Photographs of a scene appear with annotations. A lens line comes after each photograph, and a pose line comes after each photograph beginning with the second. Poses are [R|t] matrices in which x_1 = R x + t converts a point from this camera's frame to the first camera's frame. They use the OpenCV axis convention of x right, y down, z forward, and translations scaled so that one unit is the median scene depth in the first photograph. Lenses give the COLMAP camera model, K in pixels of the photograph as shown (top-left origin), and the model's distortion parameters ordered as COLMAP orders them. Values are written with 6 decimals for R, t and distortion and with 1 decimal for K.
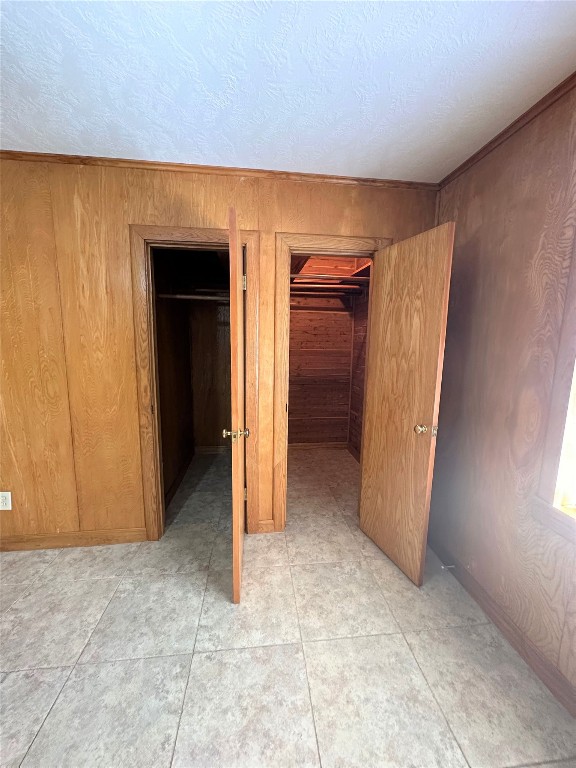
lens RADIAL K [[316.3, 0, 288.0], [0, 316.3, 384.0], [0, 0, 1]] dist [-0.000535, -0.000011]
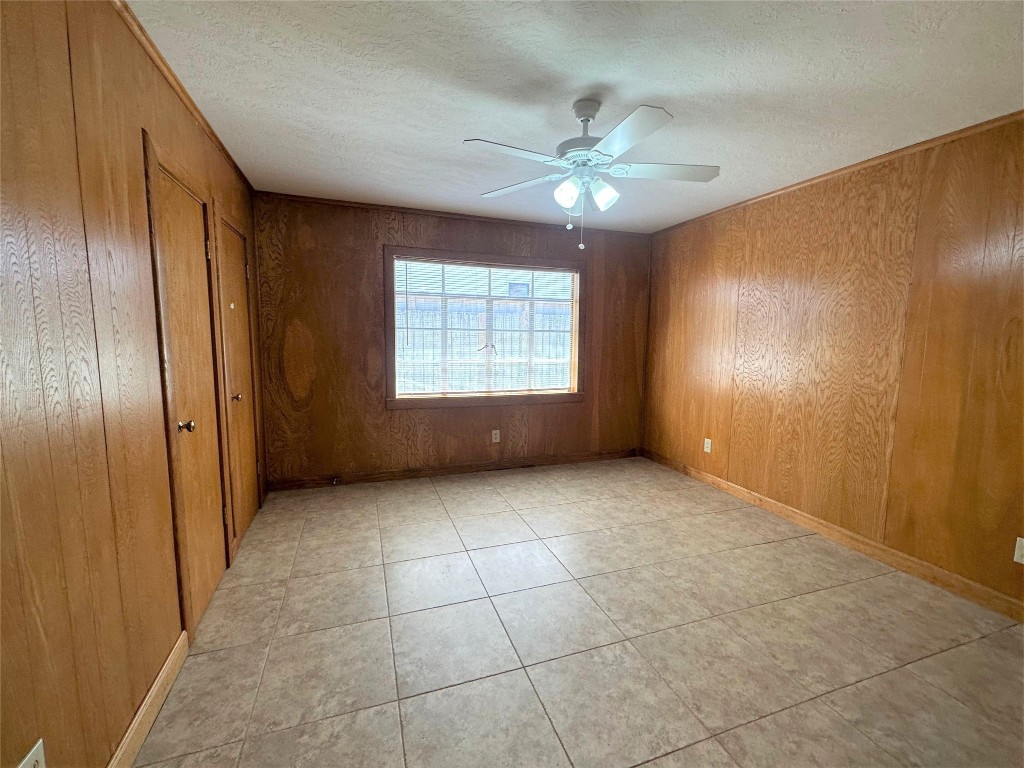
lens RADIAL K [[421.7, 0, 512.0], [0, 421.7, 384.0], [0, 0, 1]] dist [-0.000535, -0.000011]
pose [[-0.228848, -0.131073, 0.964598, -1.737385], [0.130994, 0.977735, 0.163936, -0.085016], [-0.964608, 0.163873, -0.206583, 0.624631]]
